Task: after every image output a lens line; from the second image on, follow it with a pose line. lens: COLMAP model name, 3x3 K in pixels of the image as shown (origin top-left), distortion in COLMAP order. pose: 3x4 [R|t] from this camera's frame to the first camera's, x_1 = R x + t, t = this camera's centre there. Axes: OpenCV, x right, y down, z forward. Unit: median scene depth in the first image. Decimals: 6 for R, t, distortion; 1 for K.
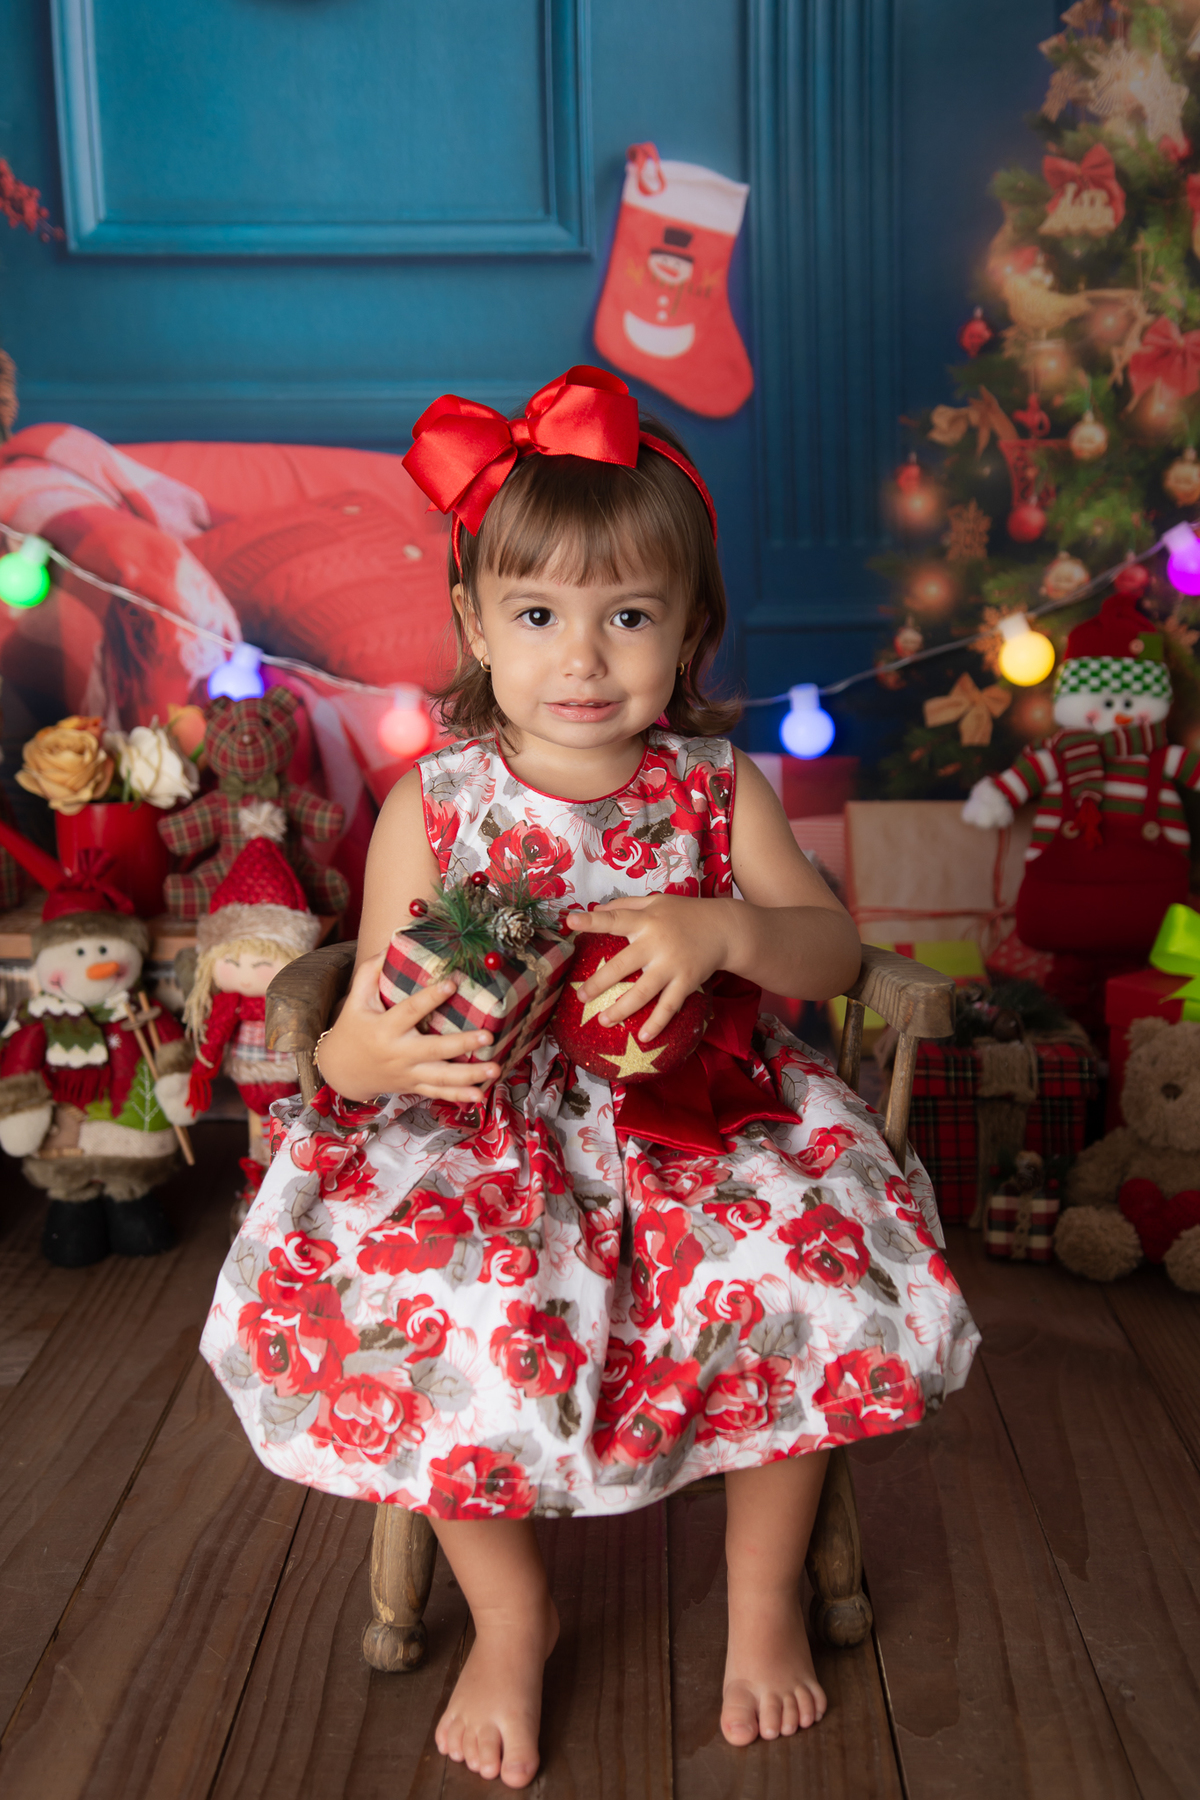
lens RADIAL K [[2162.9, 0, 583.1], [0, 2162.9, 904.8], [0, 0, 1]] dist [0.008953, -0.004781]
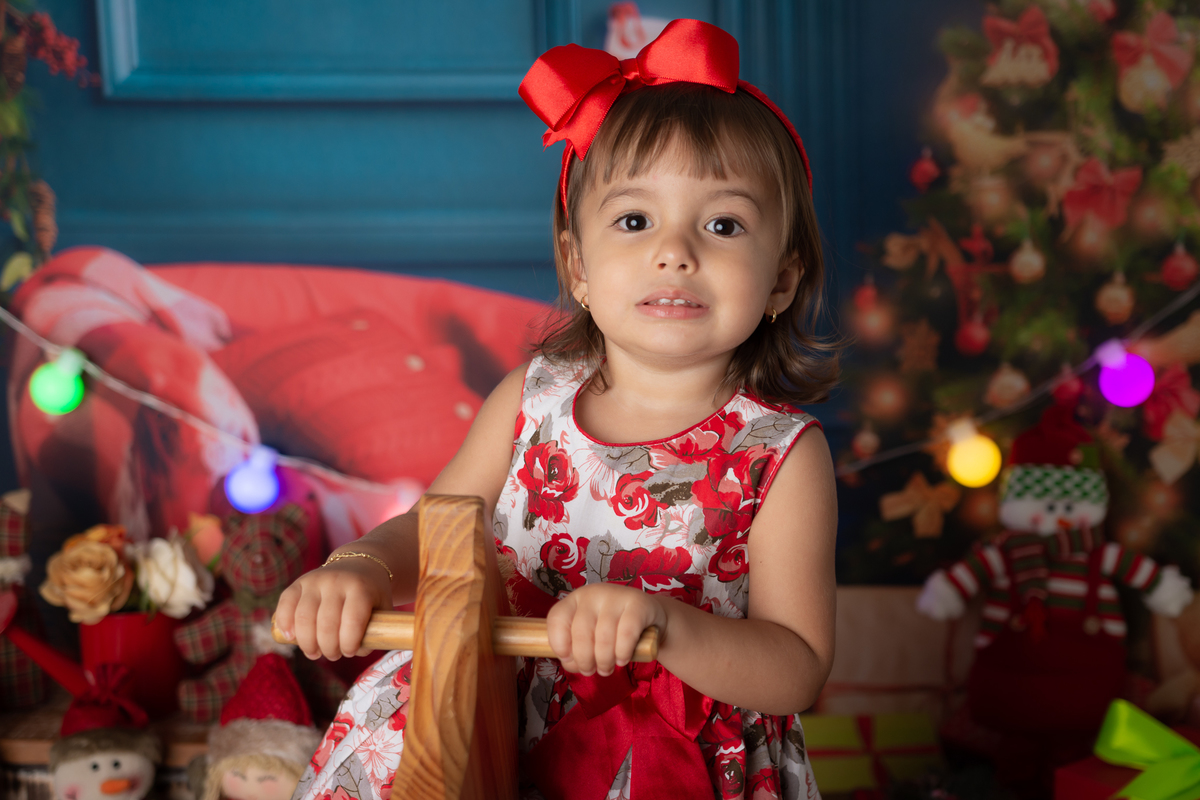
lens RADIAL K [[1759.0, 0, 597.4], [0, 1759.0, 399.9], [0, 0, 1]] dist [-0.018660, 0.112178]
pose [[0.999901, -0.000017, 0.014072, 0.001193], [0.000901, 0.998024, -0.062832, -0.091781], [-0.014043, 0.062839, 0.997925, 0.113649]]
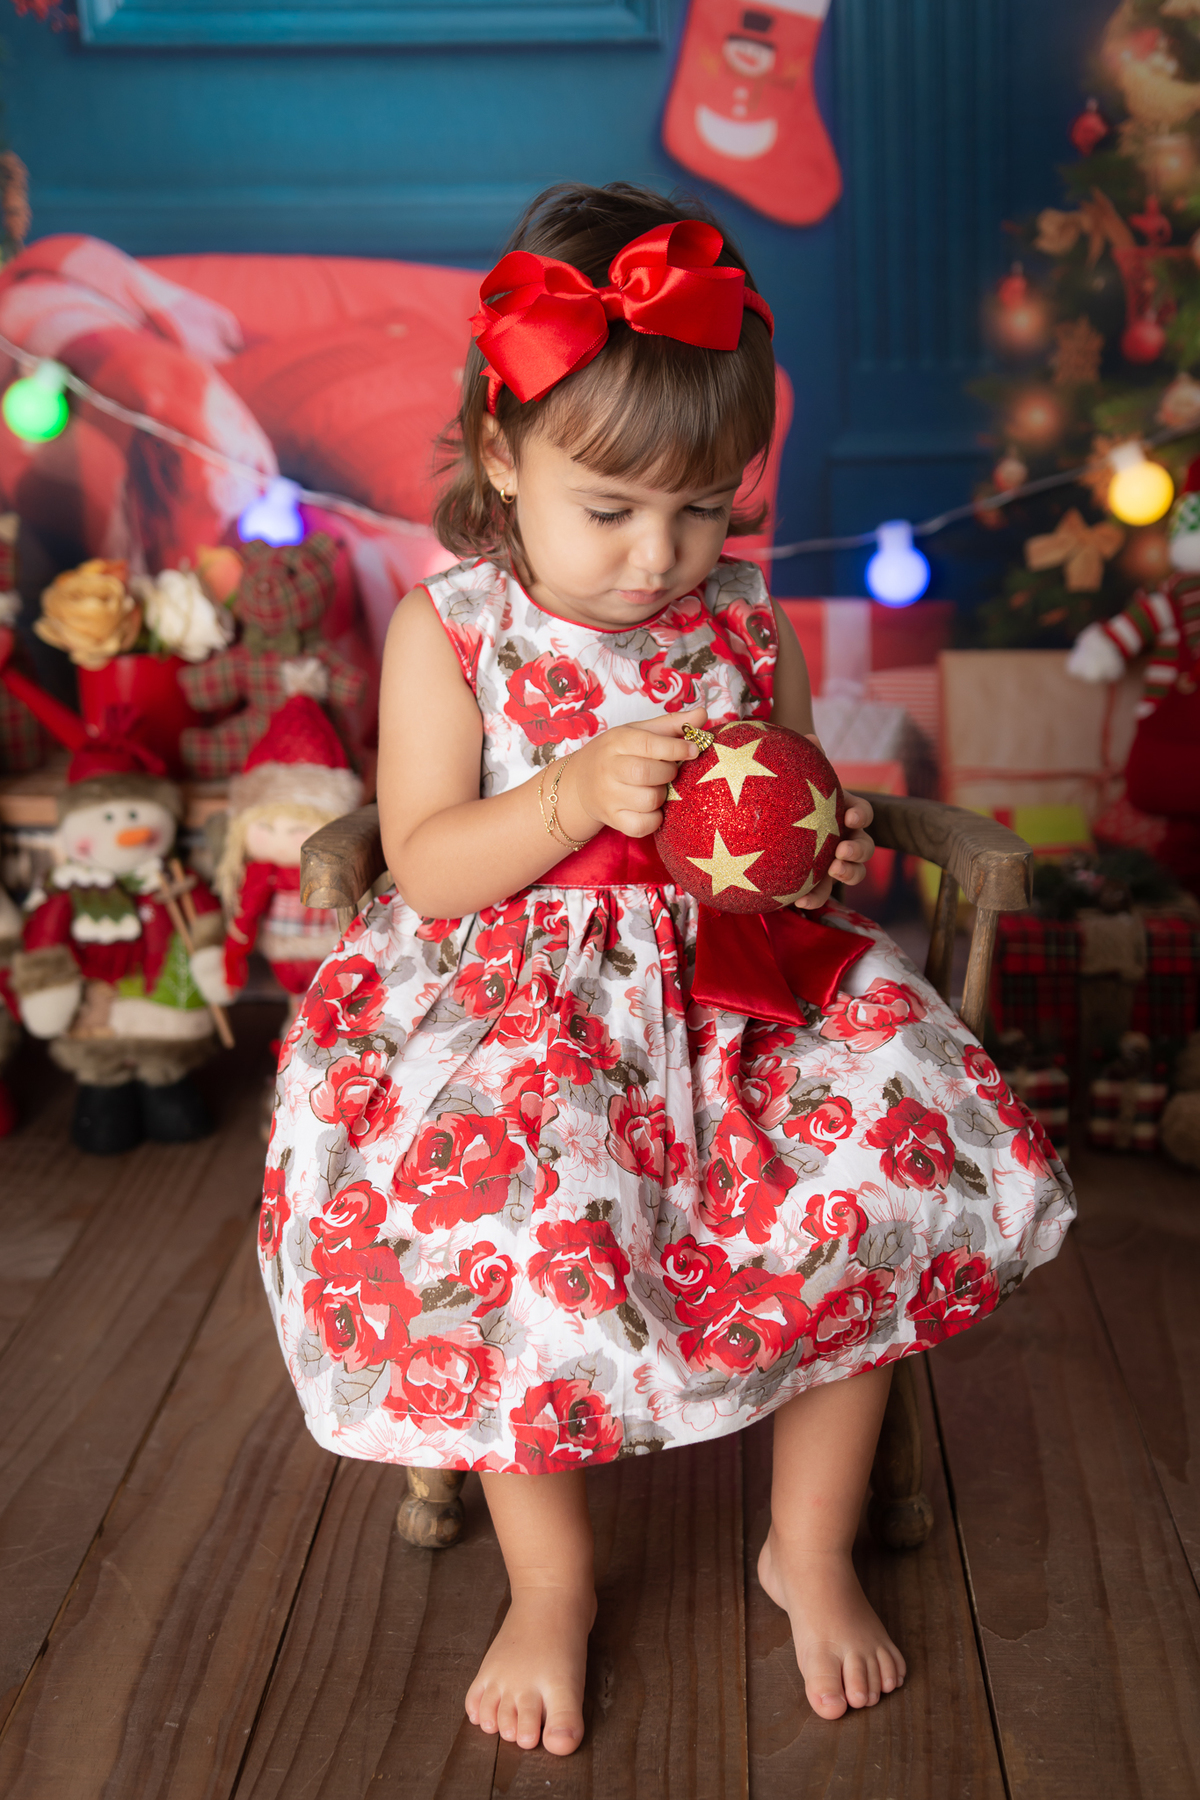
lens RADIAL K [[2413.4, 0, 595.2], [0, 2413.4, 922.8], [0, 0, 1]] dist [-0.005216, 0.046059]
pose [[0.999762, 0.000830, -0.021797, -0.001422], [0.000583, 0.997900, 0.064766, 0.000129], [0.021805, -0.064763, 0.997662, -0.025689]]
